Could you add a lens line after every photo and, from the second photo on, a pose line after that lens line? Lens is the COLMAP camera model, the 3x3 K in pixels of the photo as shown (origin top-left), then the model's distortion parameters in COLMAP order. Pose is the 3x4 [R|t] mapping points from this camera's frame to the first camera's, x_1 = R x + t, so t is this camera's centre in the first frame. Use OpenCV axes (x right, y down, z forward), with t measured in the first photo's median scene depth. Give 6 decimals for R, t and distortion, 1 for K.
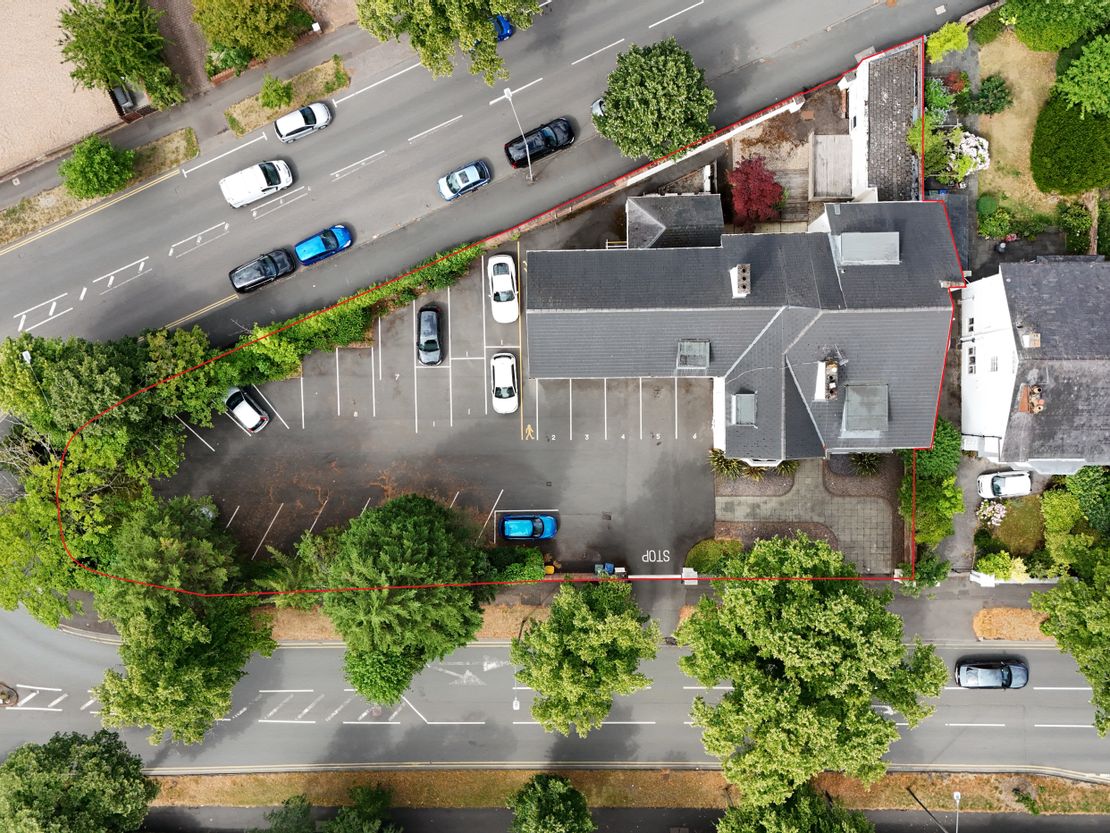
lens RADIAL K [[1070.8, 0, 555.0], [0, 1070.8, 416.5], [0, 0, 1]] dist [0.007564, 0.001643]
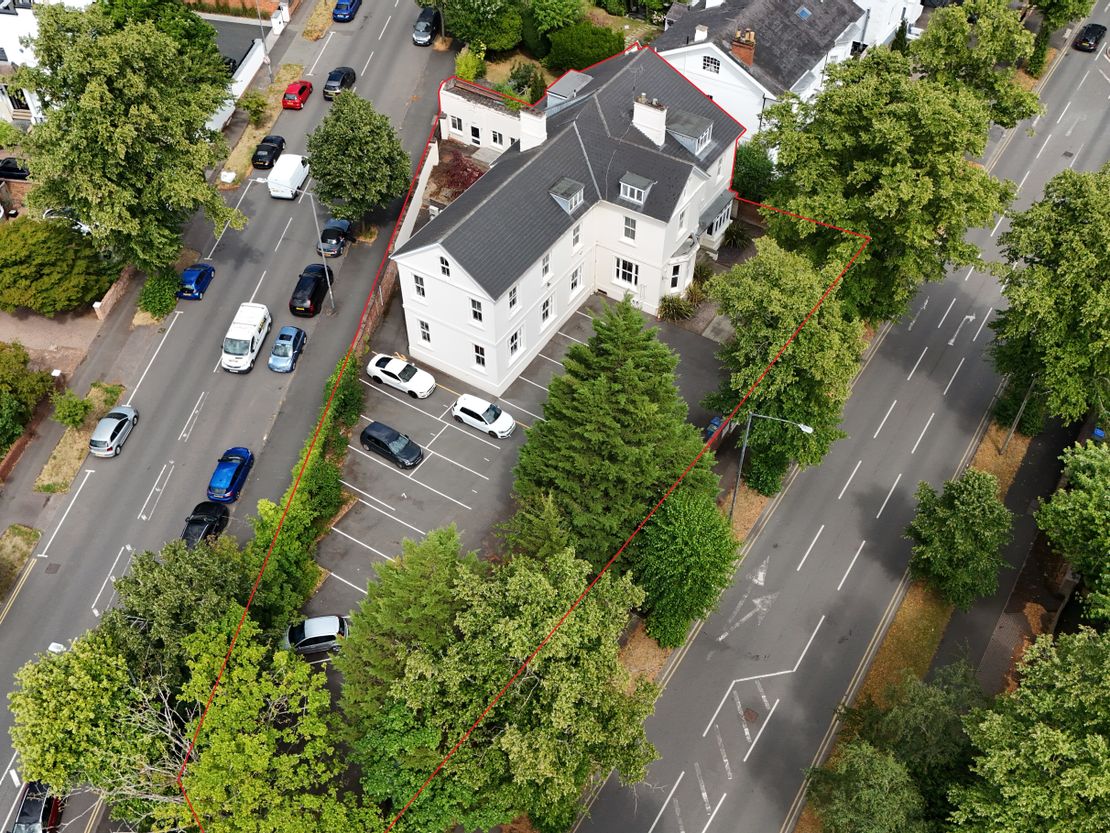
lens RADIAL K [[1070.8, 0, 555.0], [0, 1070.8, 416.5], [0, 0, 1]] dist [0.007564, 0.001643]
pose [[0.541516, -0.609434, 0.579095, -0.542462], [0.840685, 0.395098, -0.370333, 0.357768], [-0.003105, 0.687377, 0.726294, 0.339312]]
